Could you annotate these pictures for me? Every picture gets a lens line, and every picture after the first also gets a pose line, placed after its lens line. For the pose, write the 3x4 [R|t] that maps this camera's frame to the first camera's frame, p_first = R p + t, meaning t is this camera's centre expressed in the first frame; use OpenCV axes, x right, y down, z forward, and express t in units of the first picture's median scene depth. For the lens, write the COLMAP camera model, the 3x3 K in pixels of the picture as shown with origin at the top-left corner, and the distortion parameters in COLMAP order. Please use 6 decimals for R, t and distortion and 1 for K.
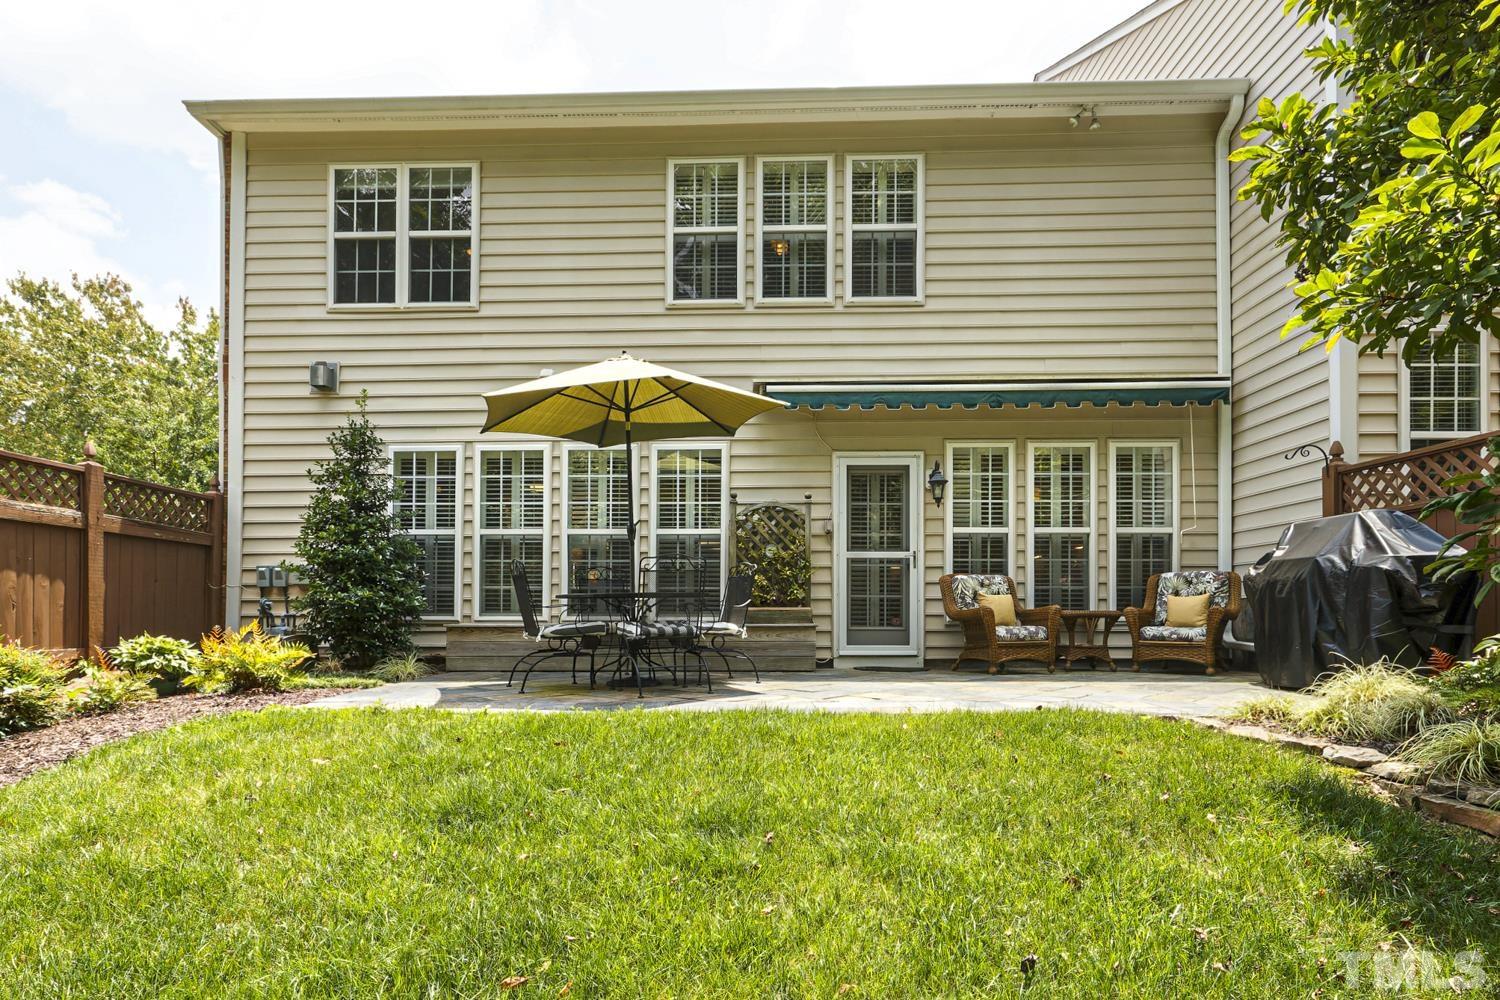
lens RADIAL K [[684.0, 0, 756.0], [0, 684.0, 545.7], [0, 0, 1]] dist [0.000481, 0.000945]
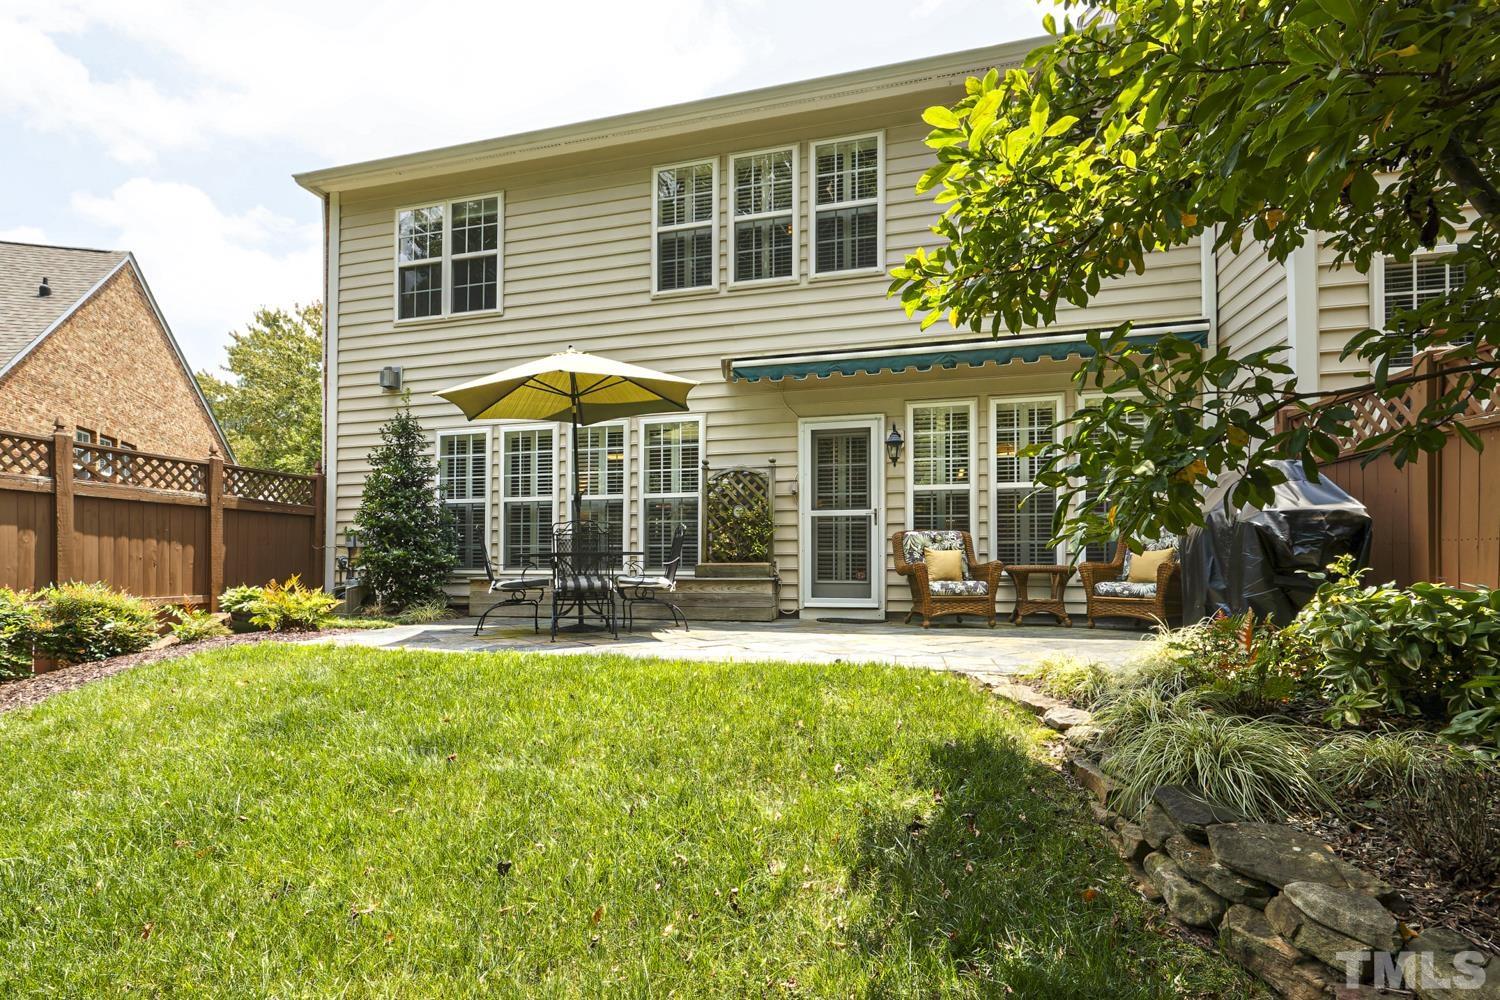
lens RADIAL K [[644.1, 0, 752.9], [0, 644.1, 493.9], [0, 0, 1]] dist [-0.000298, -0.000033]
pose [[0.976697, -0.024443, -0.213228, 0.261501], [0.022688, 0.999686, -0.010674, -0.008676], [0.213422, 0.005587, 0.976944, -0.007862]]
